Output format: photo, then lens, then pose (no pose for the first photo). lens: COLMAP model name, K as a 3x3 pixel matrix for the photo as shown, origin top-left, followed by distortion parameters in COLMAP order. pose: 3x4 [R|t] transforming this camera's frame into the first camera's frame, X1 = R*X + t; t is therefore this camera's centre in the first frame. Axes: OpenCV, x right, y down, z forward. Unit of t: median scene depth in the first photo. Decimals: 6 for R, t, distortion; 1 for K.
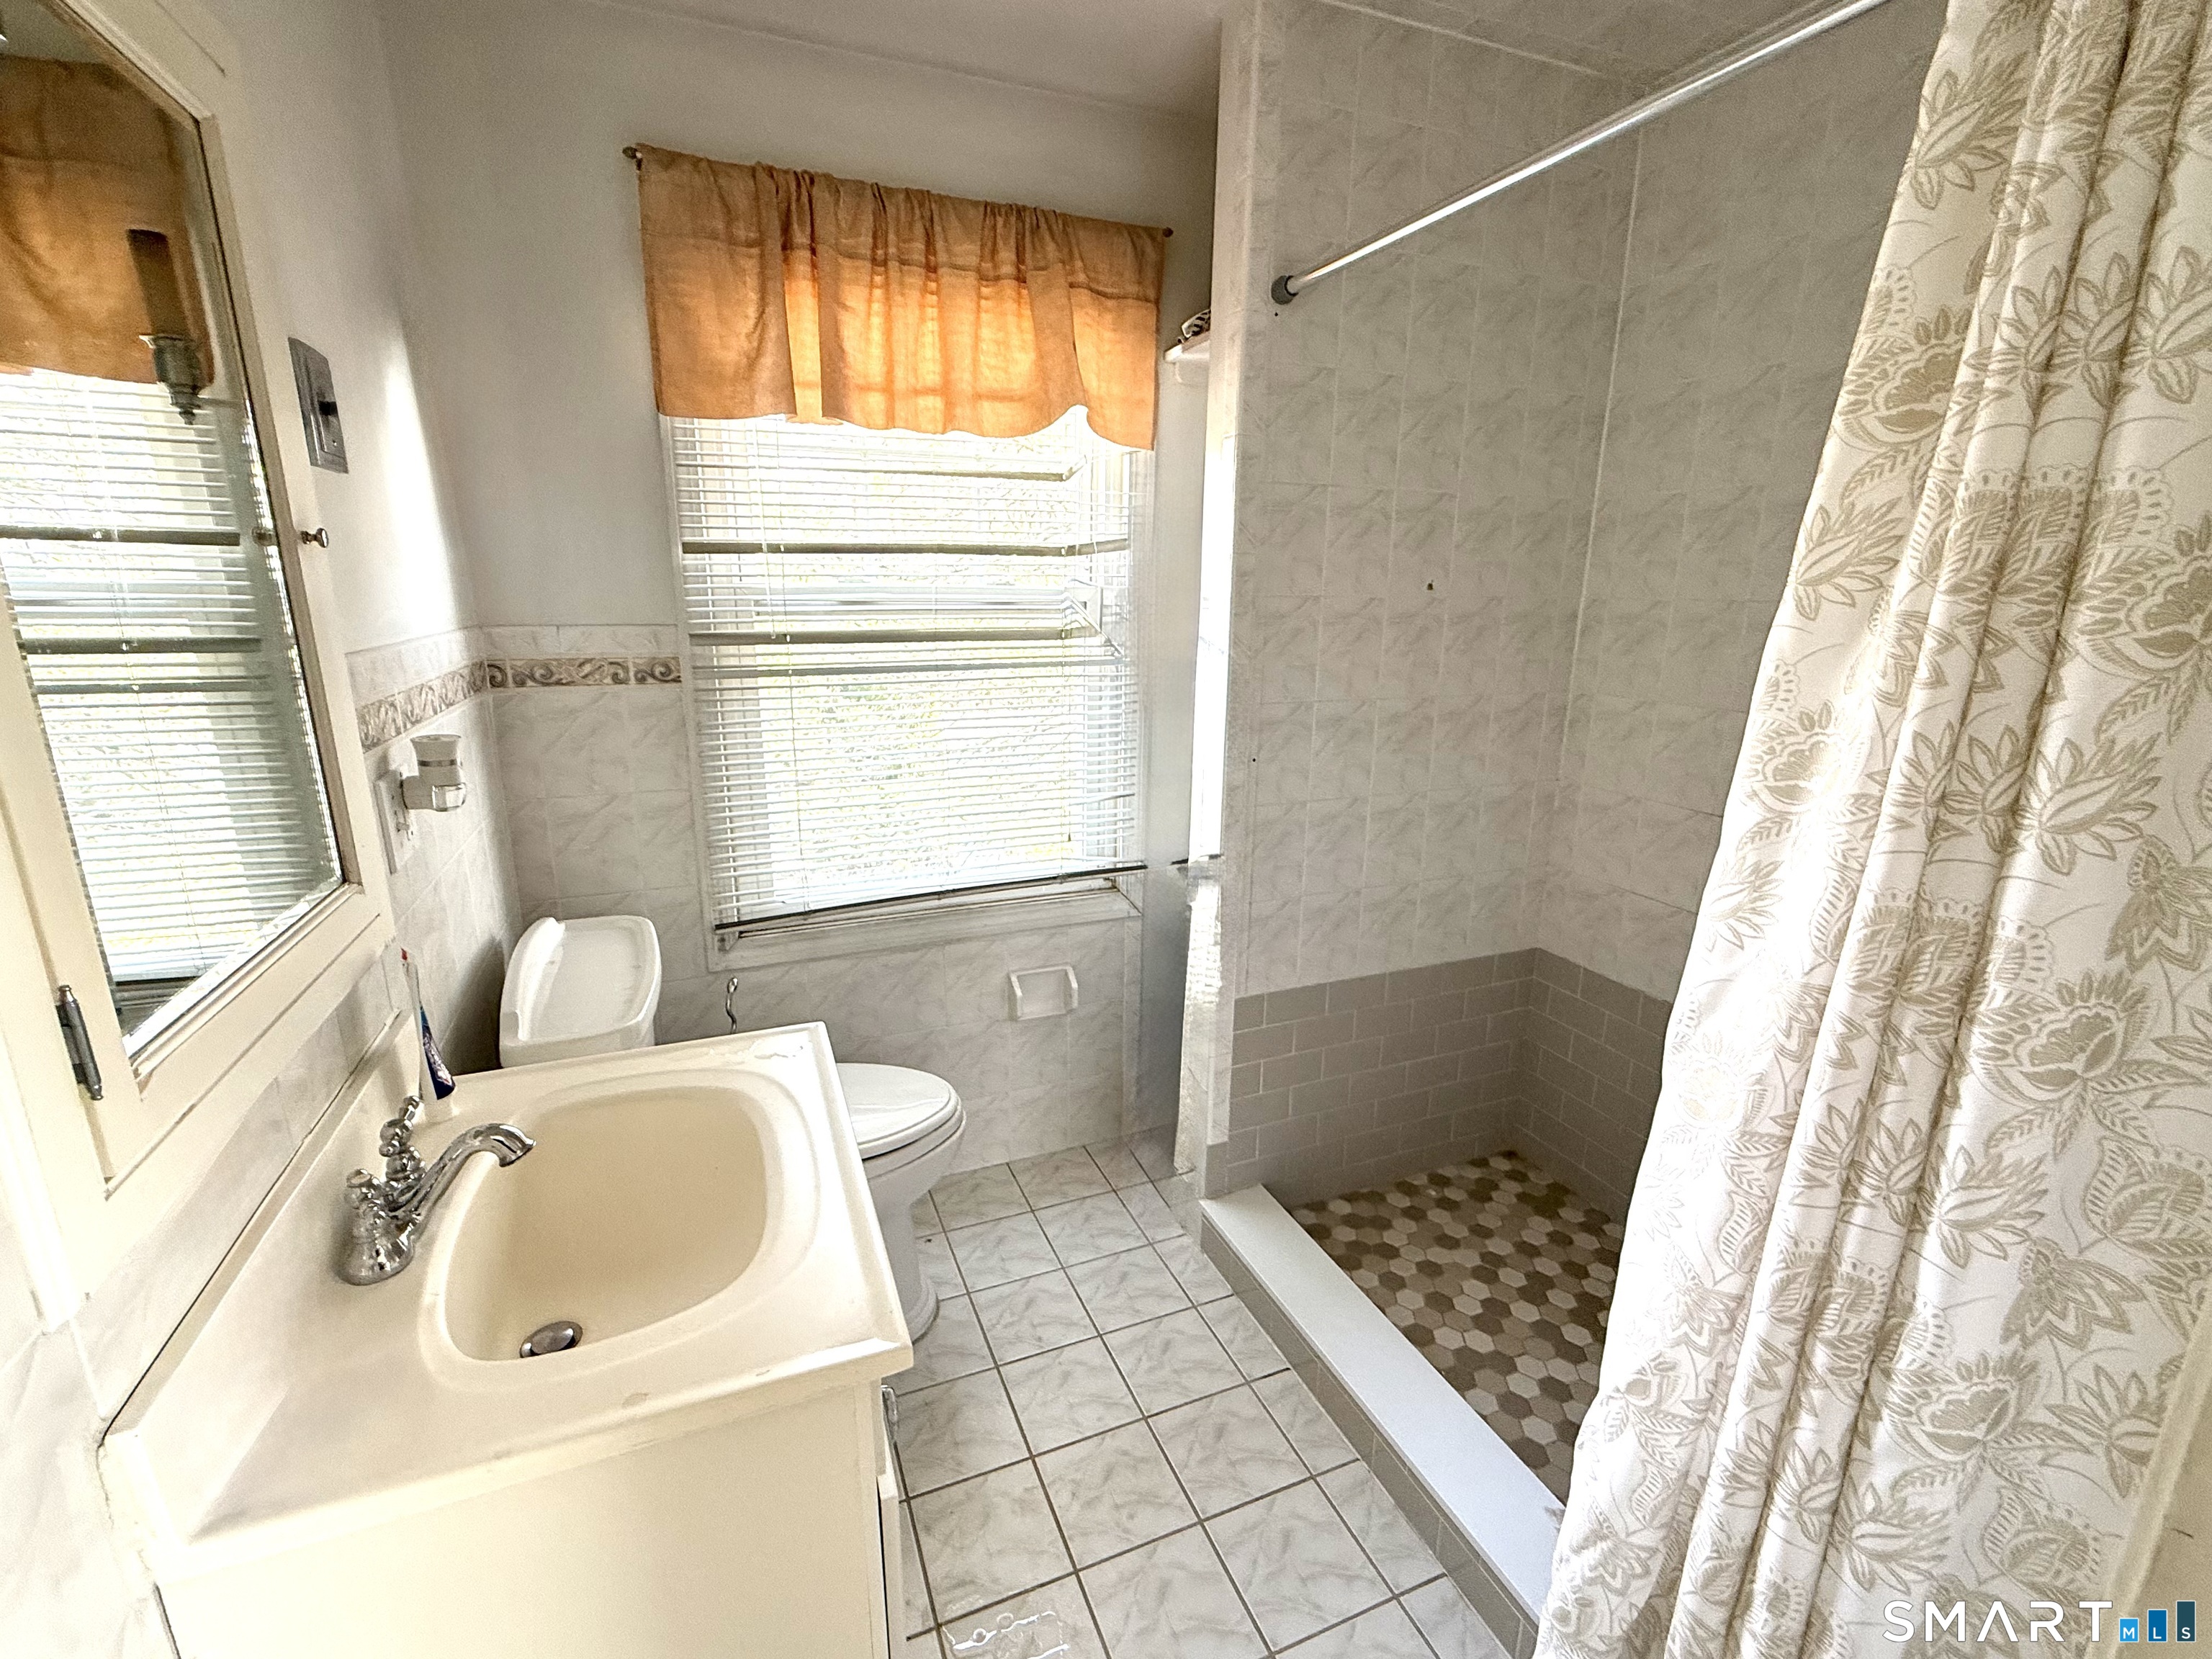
lens RADIAL K [[964.7, 0, 1106.0], [0, 964.7, 829.5], [0, 0, 1]] dist [-0.000003, 0.000036]
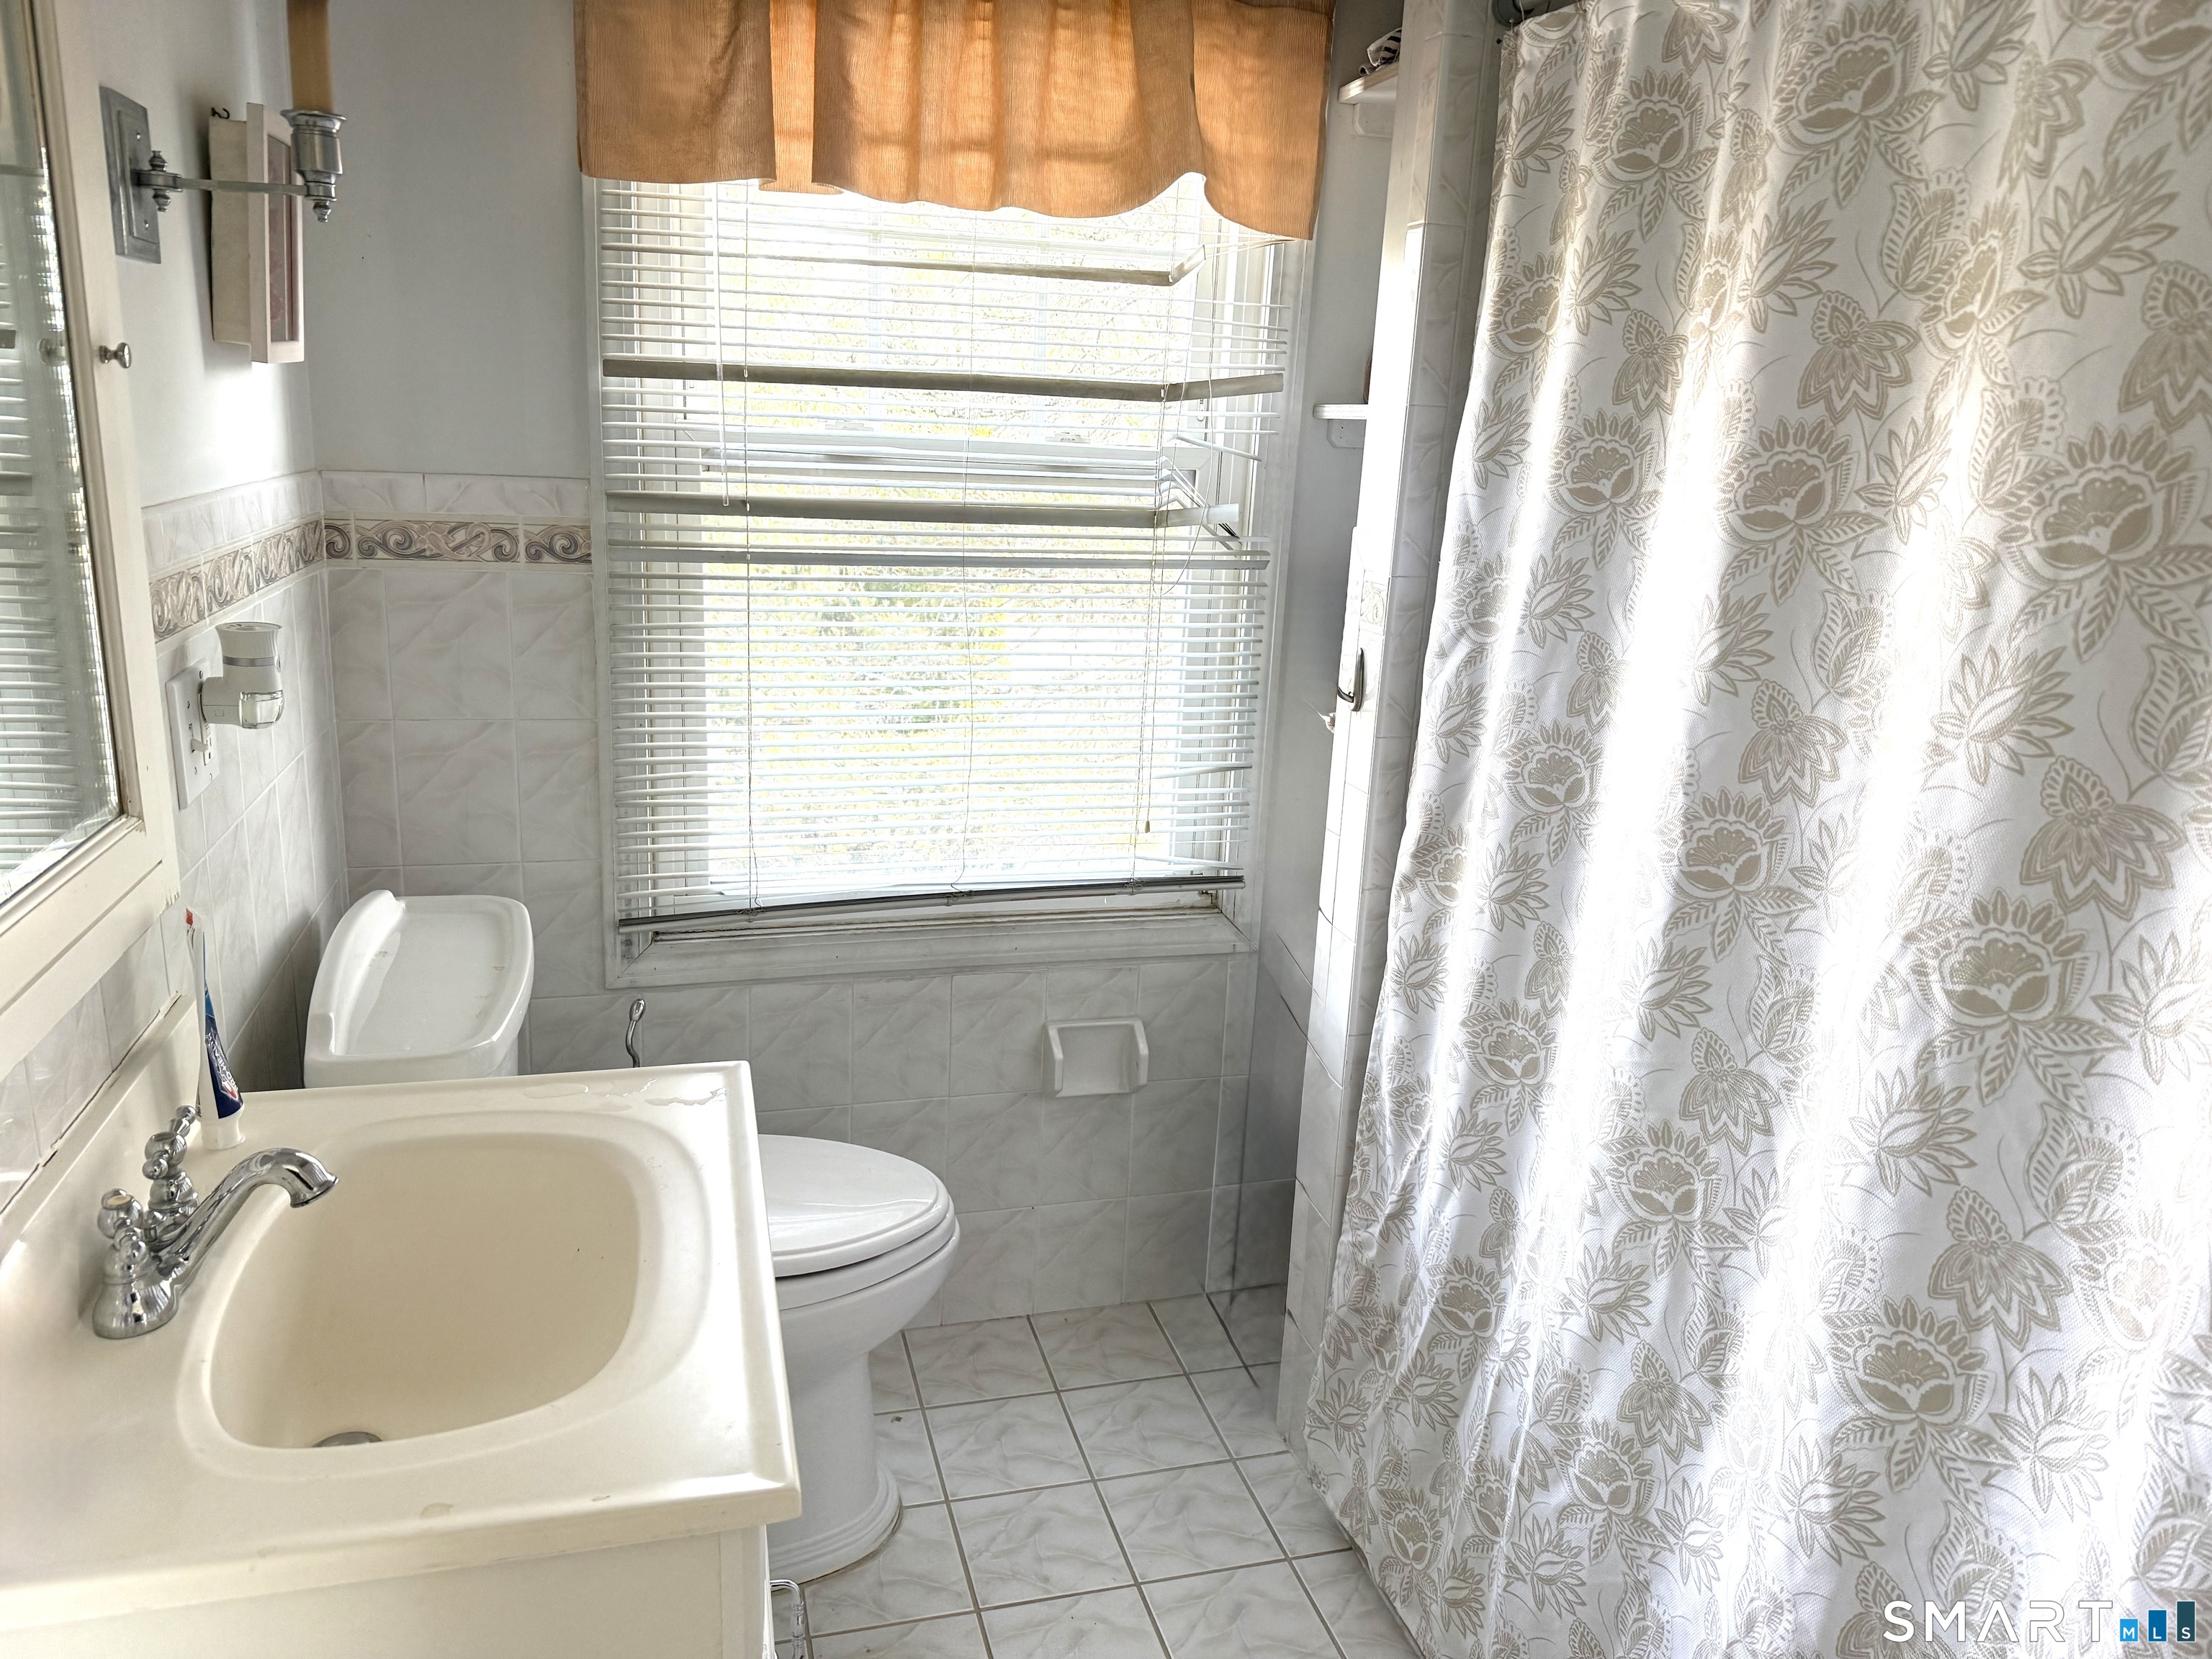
lens RADIAL K [[1569.0, 0, 1107.8], [0, 1569.0, 817.1], [0, 0, 1]] dist [0.077022, -0.101248]
pose [[0.992106, 0.063635, -0.108056, 0.060548], [-0.063967, 0.997952, 0.000391, 0.004521], [0.107860, 0.006525, 0.994145, -0.084894]]
